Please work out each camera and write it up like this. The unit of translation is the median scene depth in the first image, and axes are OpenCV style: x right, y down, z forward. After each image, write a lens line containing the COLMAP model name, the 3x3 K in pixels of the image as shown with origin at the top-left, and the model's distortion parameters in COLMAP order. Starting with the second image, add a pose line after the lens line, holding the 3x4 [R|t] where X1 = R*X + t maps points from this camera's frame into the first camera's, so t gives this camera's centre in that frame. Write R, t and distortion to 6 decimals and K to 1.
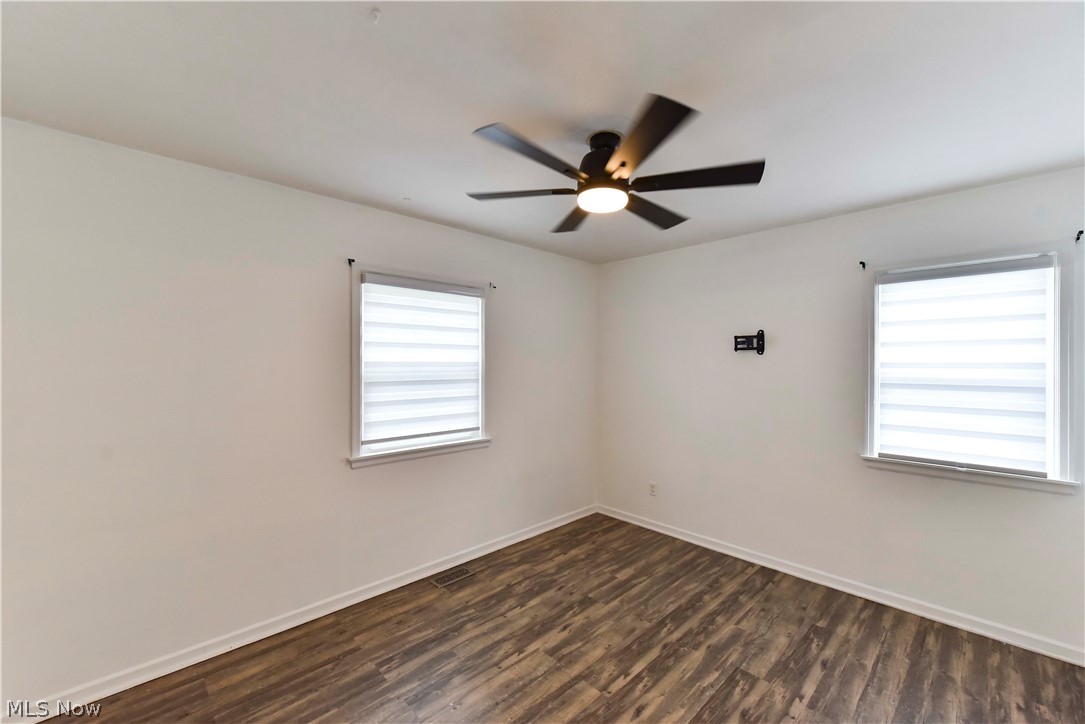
lens RADIAL K [[431.5, 0, 539.4], [0, 431.5, 367.7], [0, 0, 1]] dist [0.000483, 0.000037]
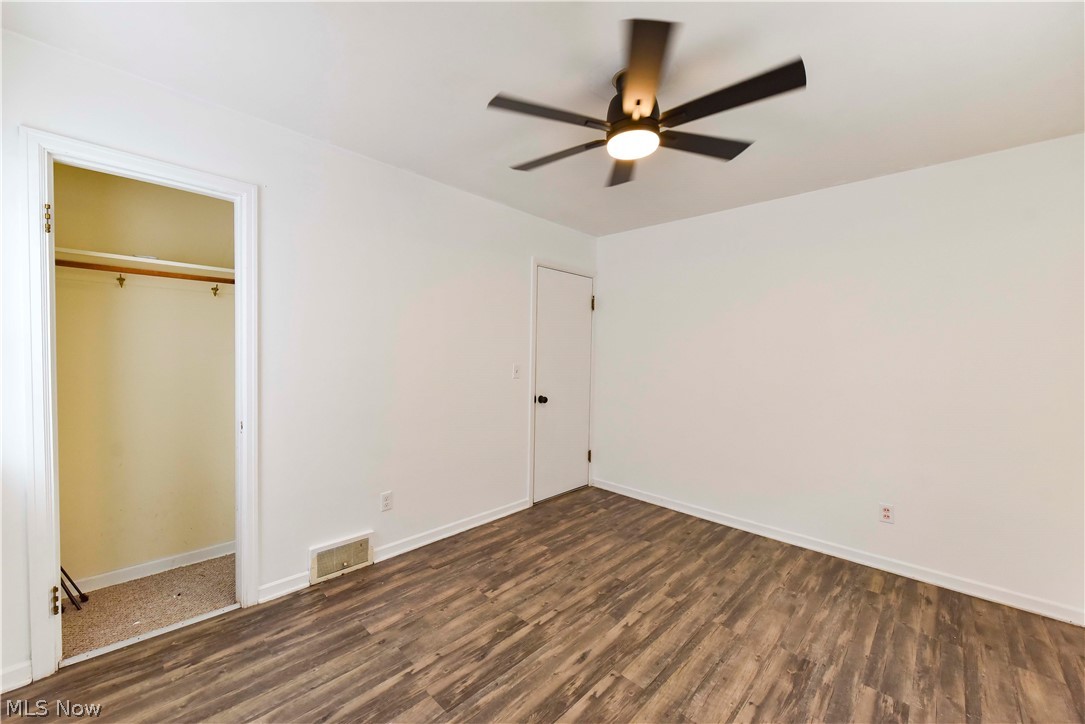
lens RADIAL K [[431.5, 0, 539.4], [0, 431.5, 367.7], [0, 0, 1]] dist [0.000483, 0.000037]
pose [[-0.998805, -0.021632, -0.043824, 0.366565], [-0.023577, 0.998736, 0.044384, 0.055051], [0.042809, 0.045364, -0.998053, 1.853513]]
